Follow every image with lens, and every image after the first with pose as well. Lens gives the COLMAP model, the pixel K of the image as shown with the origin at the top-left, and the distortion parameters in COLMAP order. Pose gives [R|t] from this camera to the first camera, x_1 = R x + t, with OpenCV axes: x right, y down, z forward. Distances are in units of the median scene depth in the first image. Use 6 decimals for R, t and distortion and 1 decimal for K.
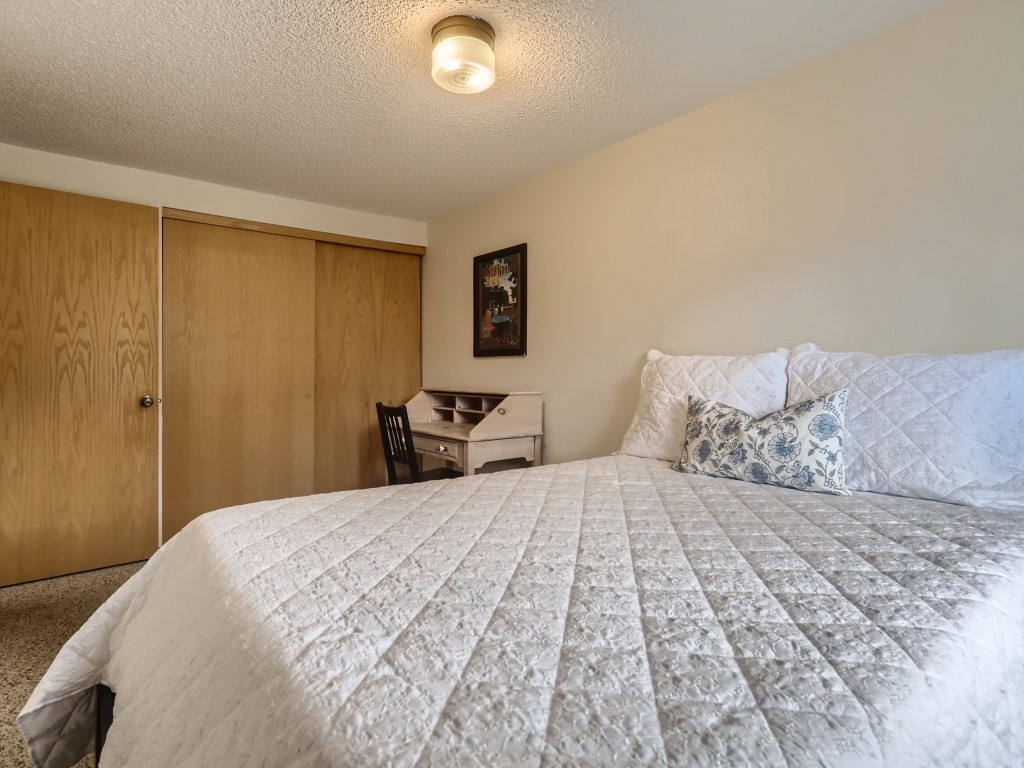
lens RADIAL K [[544.1, 0, 505.0], [0, 544.1, 376.3], [0, 0, 1]] dist [-0.015966, 0.012550]
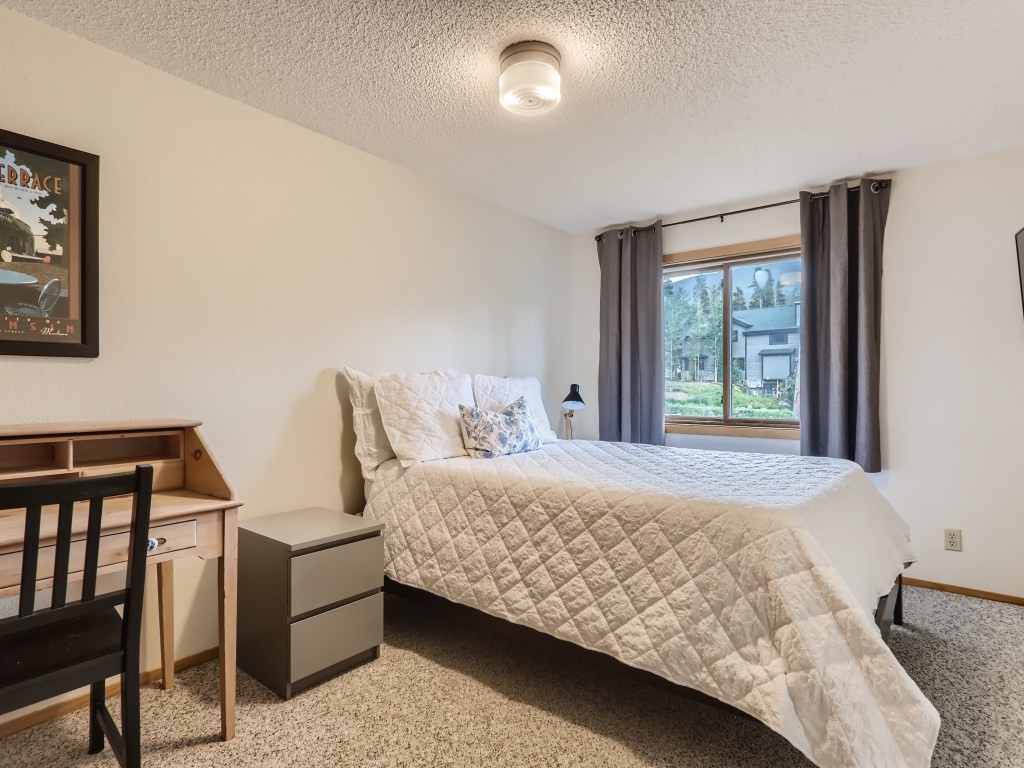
lens RADIAL K [[544.1, 0, 505.0], [0, 544.1, 376.3], [0, 0, 1]] dist [-0.015966, 0.012550]
pose [[-0.211505, 0.008061, 0.977344, -0.574989], [0.005732, 0.999959, -0.007006, -0.013001], [-0.977360, 0.004121, -0.211543, 0.692617]]
